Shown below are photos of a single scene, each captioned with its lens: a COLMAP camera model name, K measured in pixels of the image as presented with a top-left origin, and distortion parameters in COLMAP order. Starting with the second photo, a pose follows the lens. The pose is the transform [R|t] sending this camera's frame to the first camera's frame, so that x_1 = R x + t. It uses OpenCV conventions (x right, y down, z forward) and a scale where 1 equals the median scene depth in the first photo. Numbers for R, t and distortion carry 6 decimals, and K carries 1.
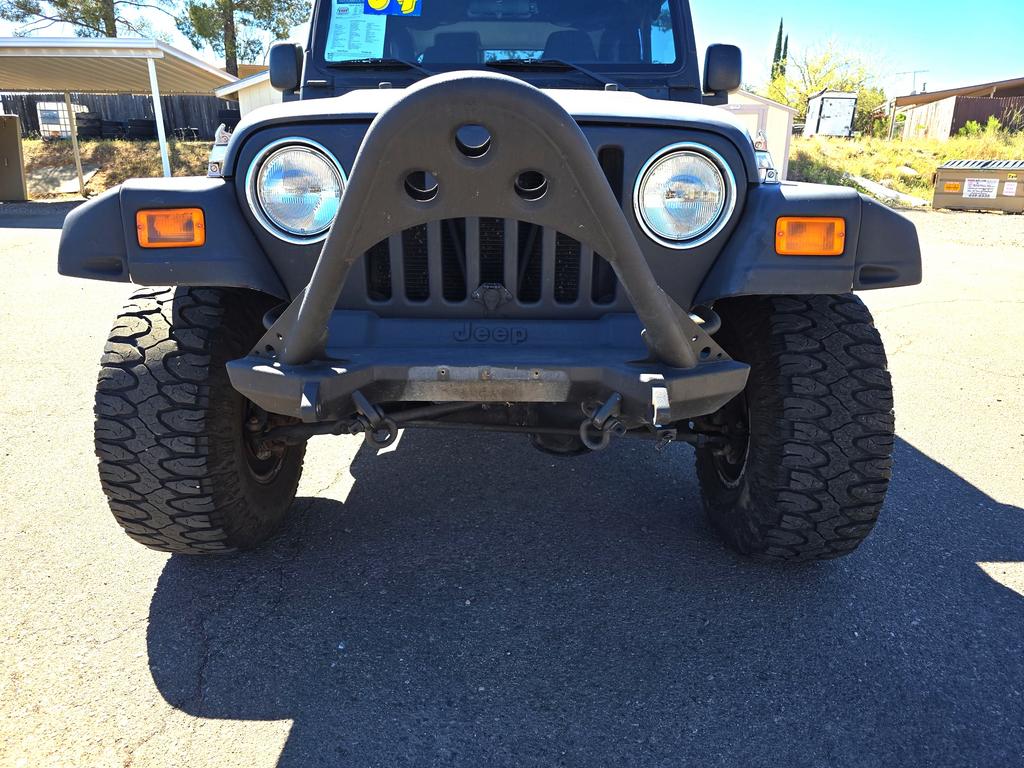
lens RADIAL K [[712.5, 0, 514.7], [0, 712.5, 379.0], [0, 0, 1]] dist [0.074573, -0.087497]
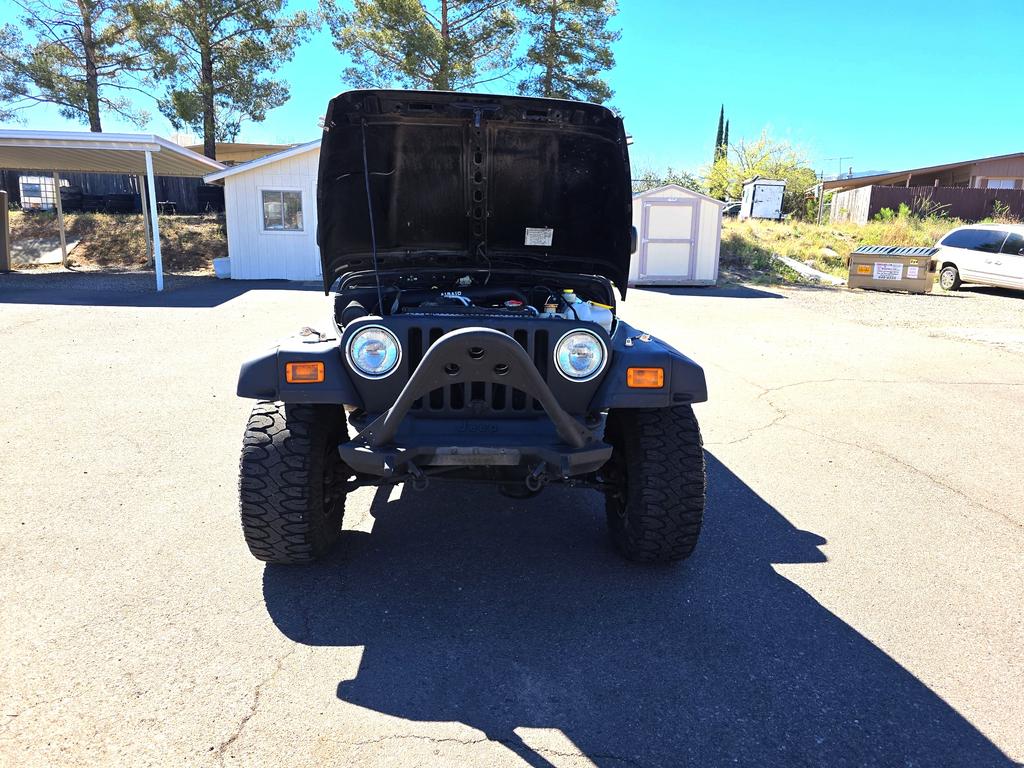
lens RADIAL K [[712.5, 0, 514.7], [0, 712.5, 379.0], [0, 0, 1]] dist [0.074573, -0.087497]
pose [[0.998443, 0.002111, 0.055734, -0.033825], [0.002457, 0.996648, -0.081772, -0.032355], [-0.055720, 0.081781, 0.995092, -0.698228]]
